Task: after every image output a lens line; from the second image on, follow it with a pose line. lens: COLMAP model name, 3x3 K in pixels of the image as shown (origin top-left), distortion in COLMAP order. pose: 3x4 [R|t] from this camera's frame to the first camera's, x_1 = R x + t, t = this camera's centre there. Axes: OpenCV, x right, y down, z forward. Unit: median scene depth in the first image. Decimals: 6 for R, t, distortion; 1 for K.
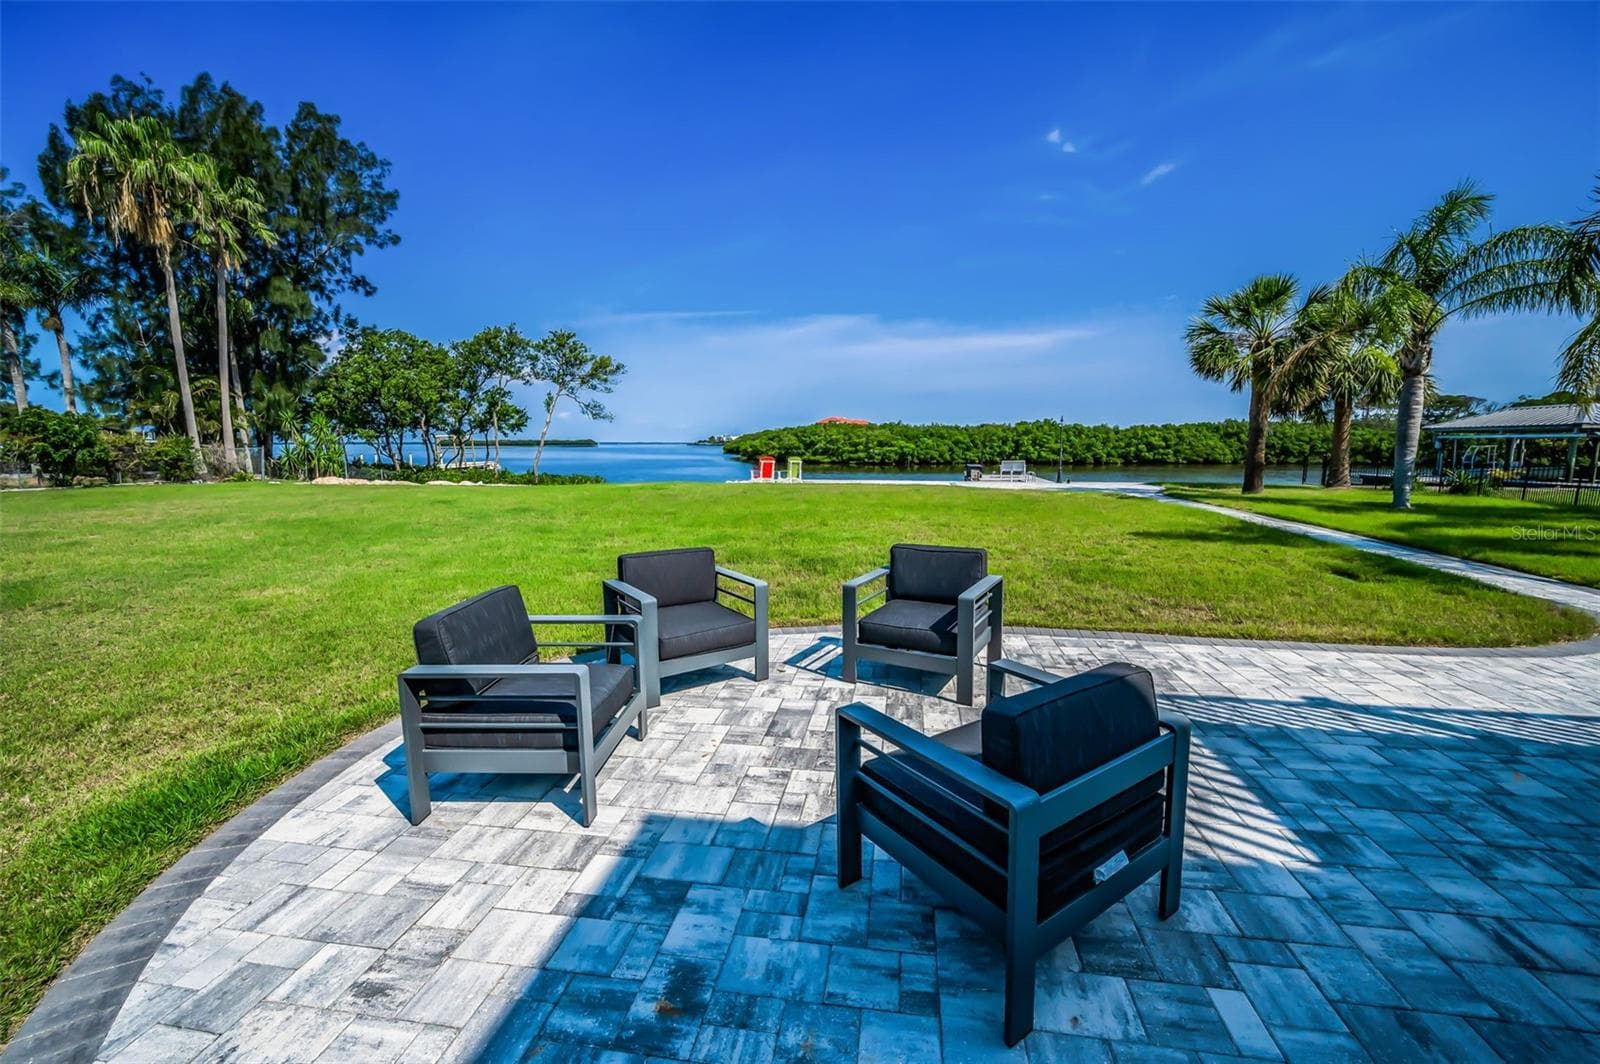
lens RADIAL K [[632.7, 0, 806.6], [0, 632.7, 523.1], [0, 0, 1]] dist [-0.003629, 0.000044]
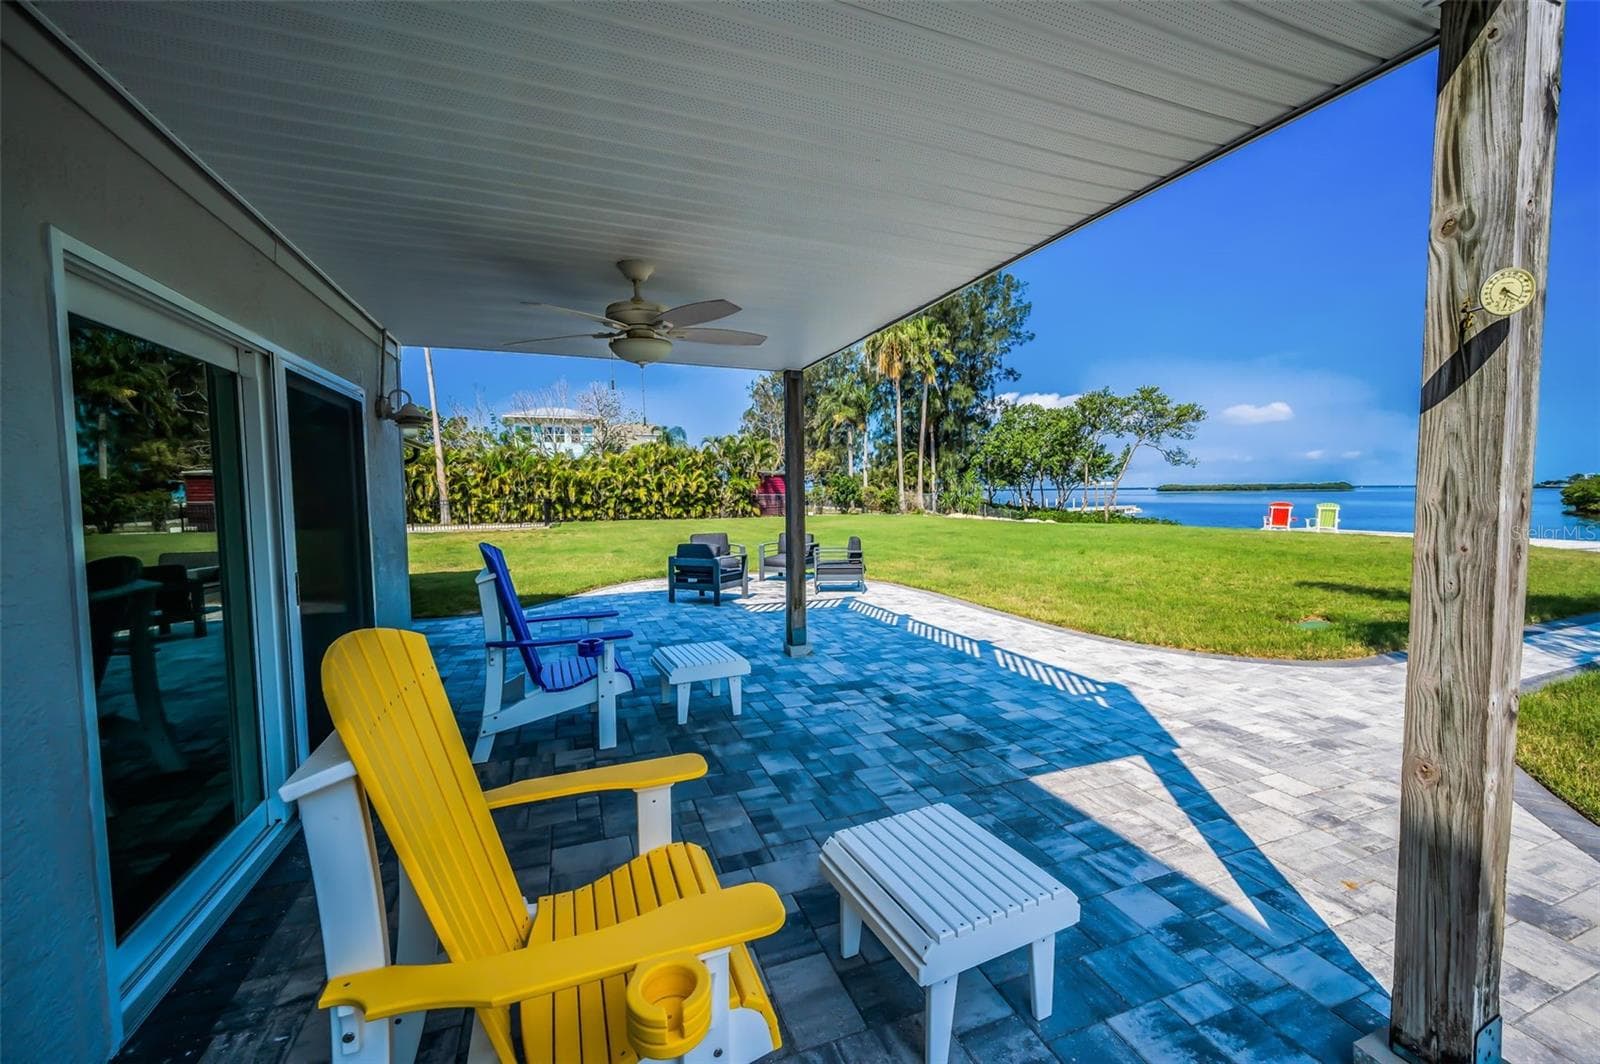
lens RADIAL K [[632.7, 0, 808.9], [0, 632.7, 524.4], [0, 0, 1]] dist [-0.003629, 0.000044]
pose [[0.508861, 0.039551, -0.859939, 0.222413], [-0.098622, 0.995045, -0.012593, 0.004030], [0.855181, 0.091217, 0.510241, -0.033566]]
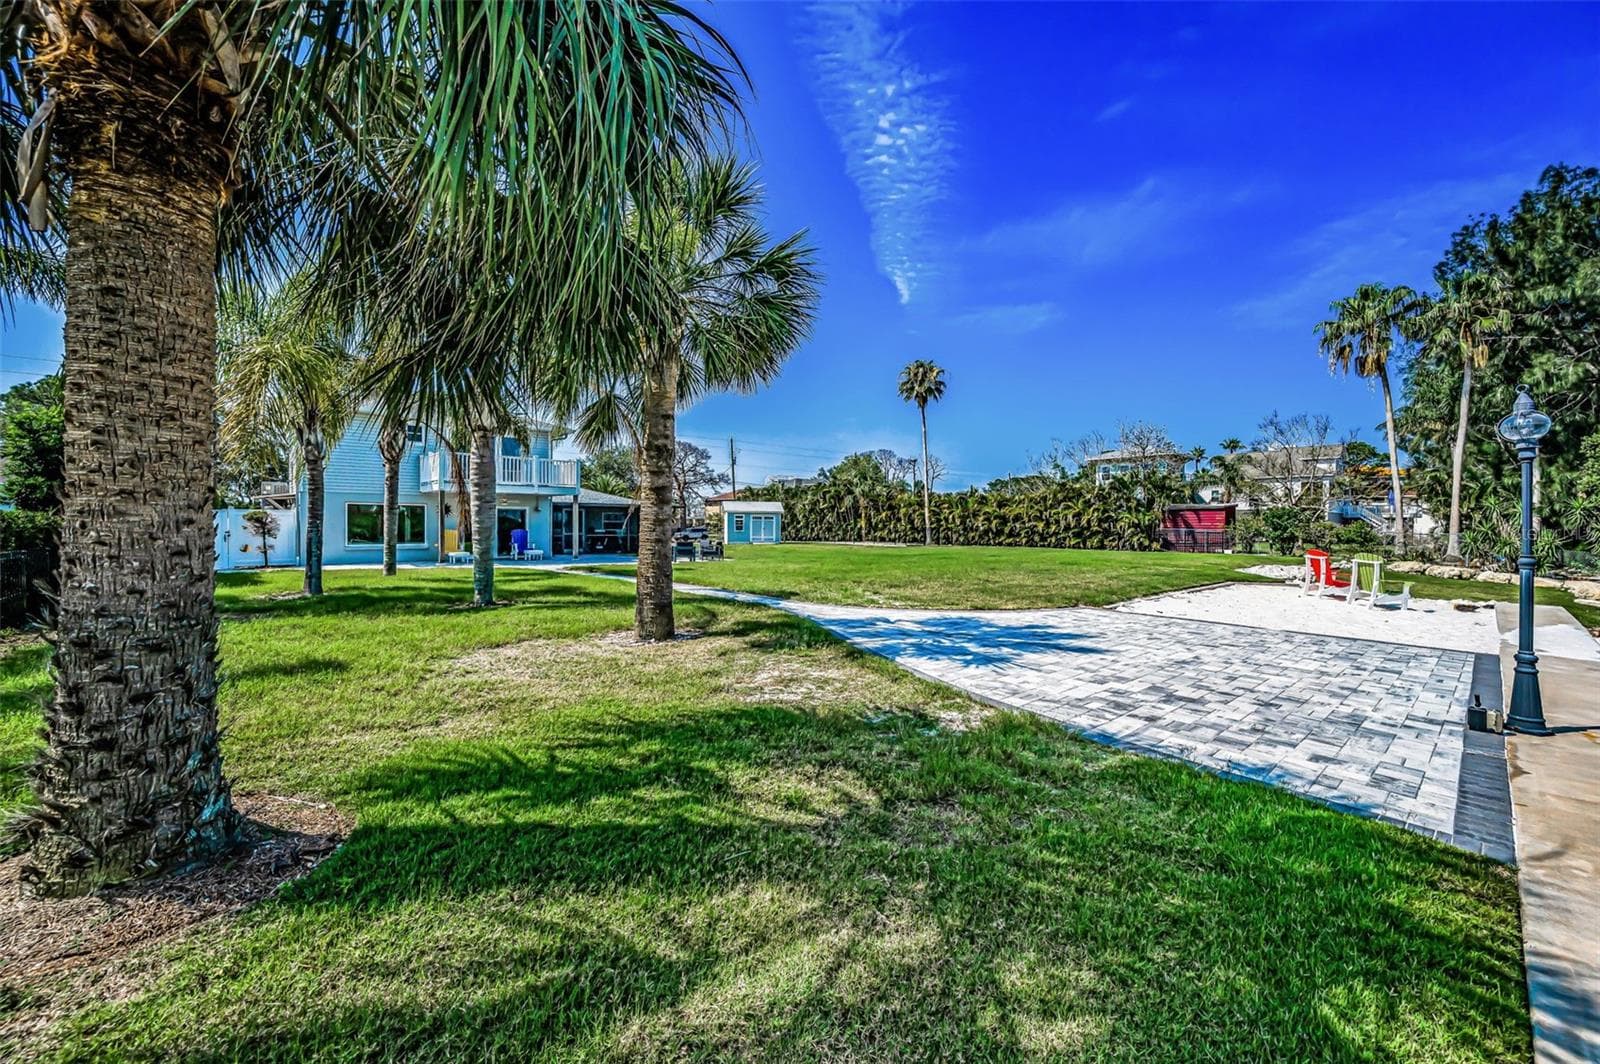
lens RADIAL K [[632.7, 0, 794.1], [0, 632.7, 535.8], [0, 0, 1]] dist [-0.003629, 0.000044]
pose [[-0.650942, 0.009597, -0.759067, 0.426398], [-0.102697, 0.989615, 0.100580, -0.075240], [0.752149, 0.143426, -0.643196, 0.591264]]
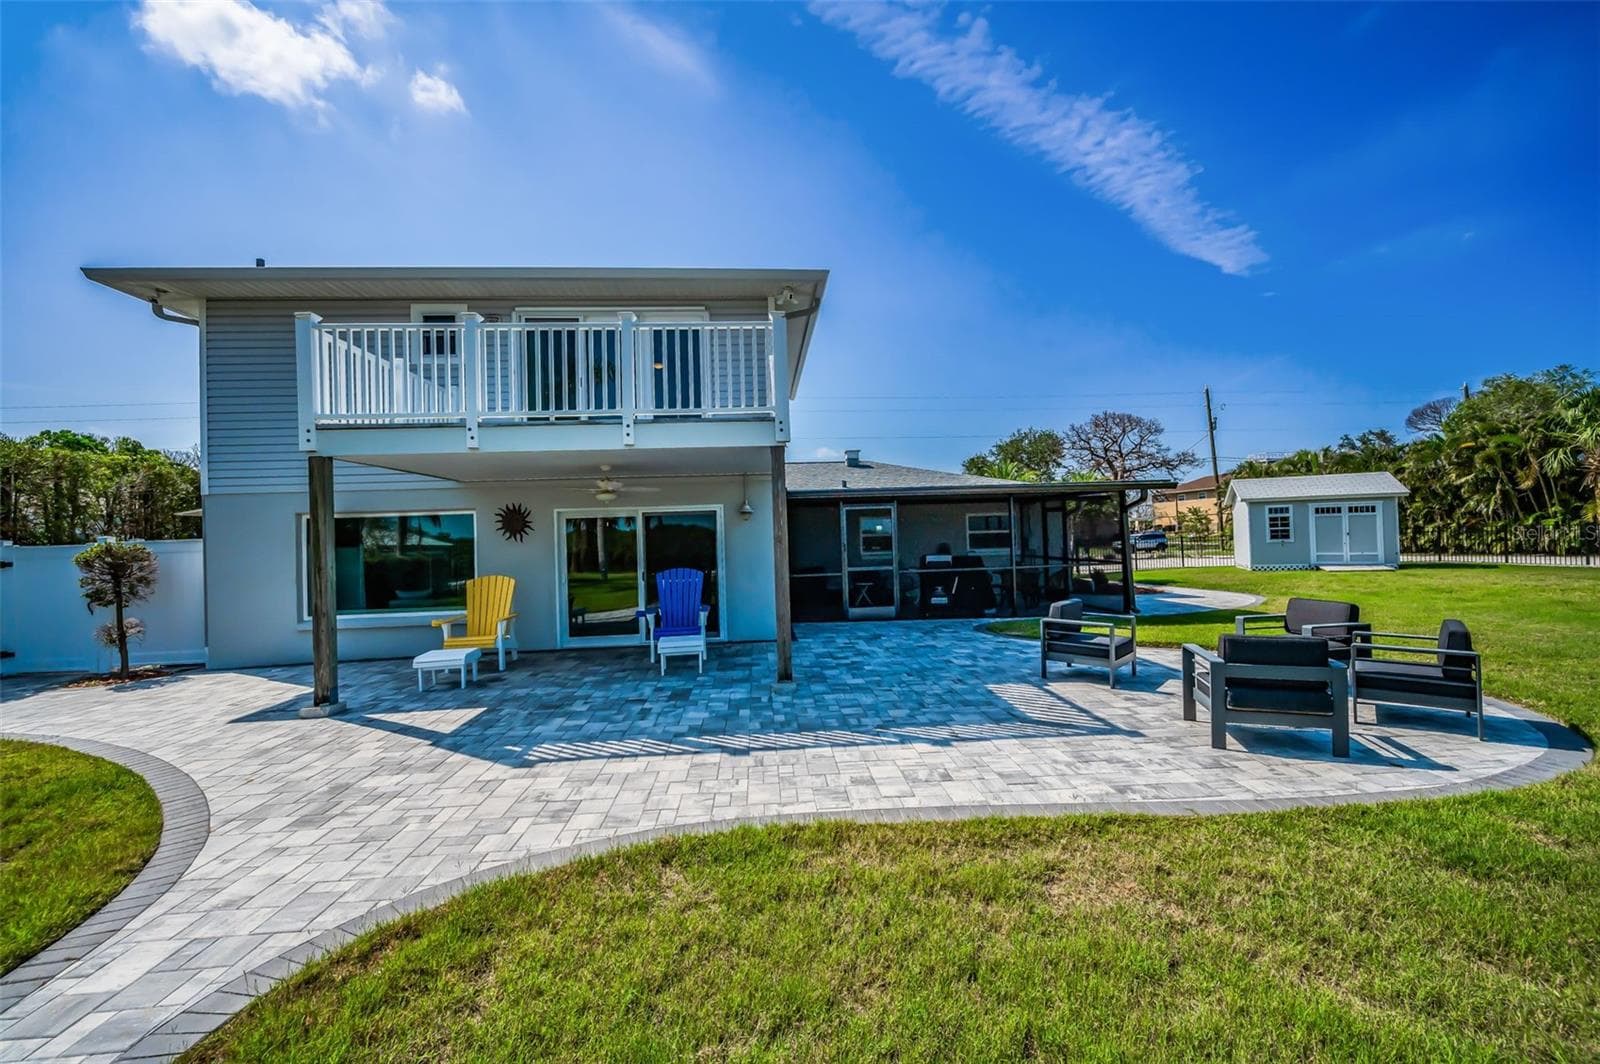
lens RADIAL K [[632.7, 0, 806.7], [0, 632.7, 531.1], [0, 0, 1]] dist [-0.003629, 0.000044]
pose [[-0.971502, 0.029139, -0.235232, 0.130457], [0.002249, 0.993504, 0.113779, -0.027965], [0.237020, 0.110007, -0.965257, 0.195815]]
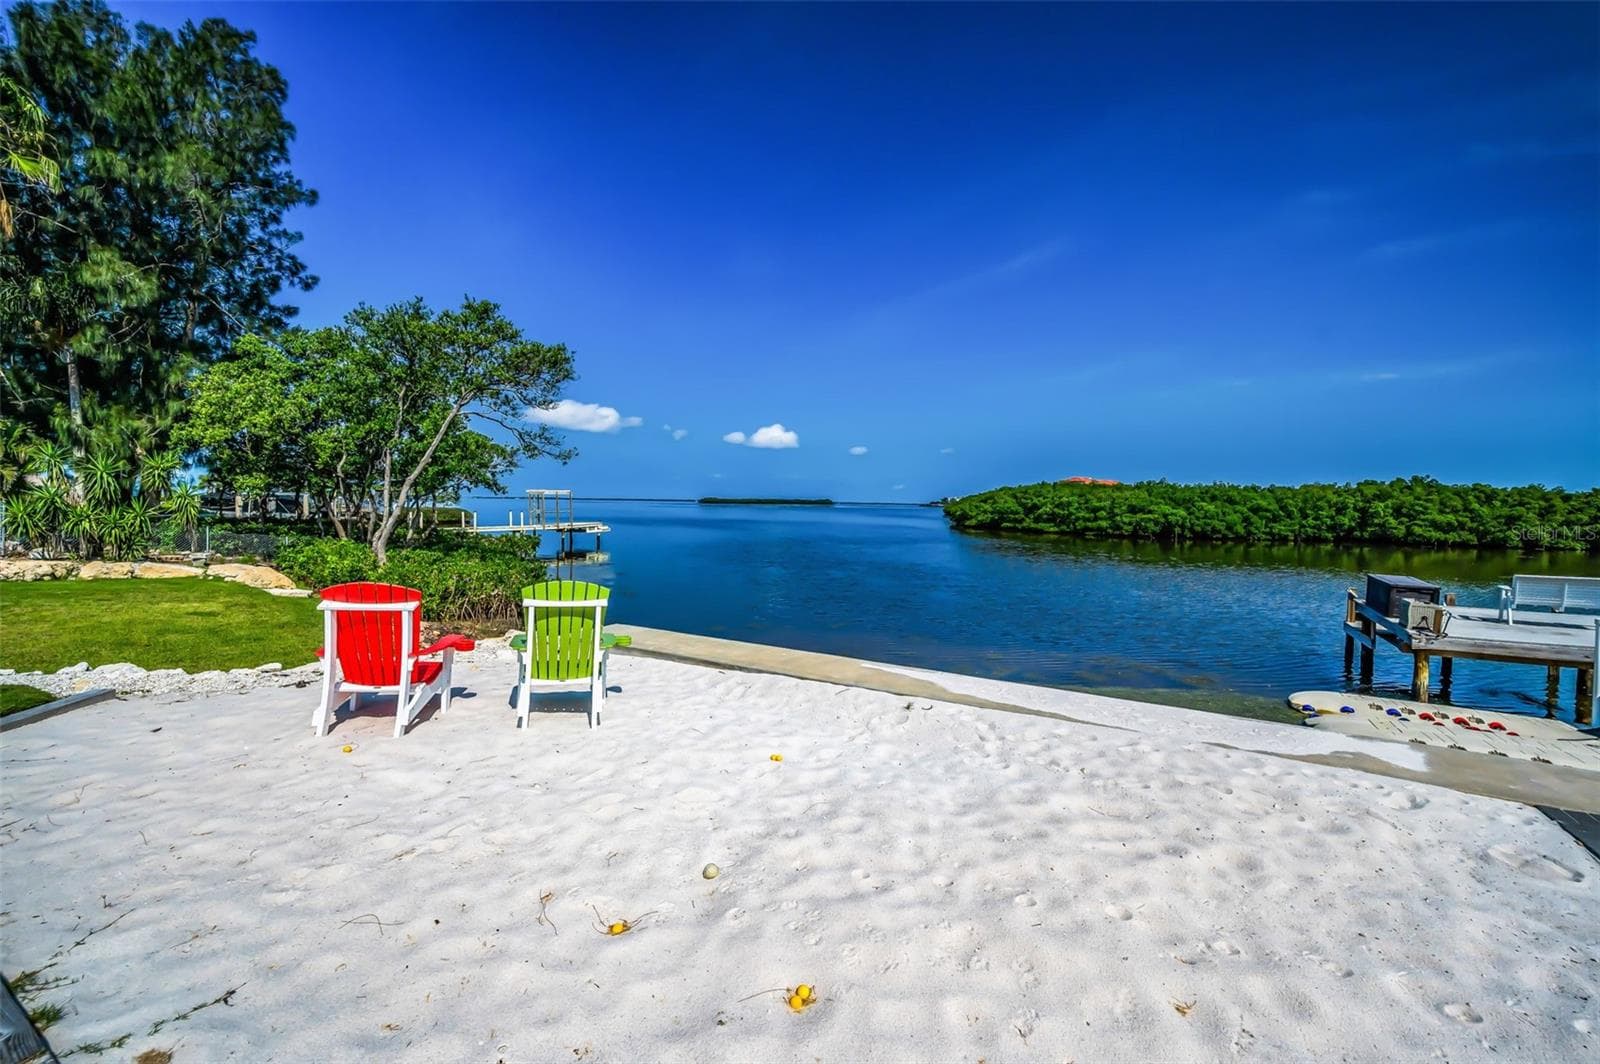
lens RADIAL K [[632.7, 0, 801.1], [0, 632.7, 521.2], [0, 0, 1]] dist [-0.003629, 0.000044]
pose [[0.931221, 0.026348, -0.363501, 0.070669], [-0.061830, 0.994347, -0.086322, -0.067702], [0.359171, 0.102860, 0.927586, 0.503207]]
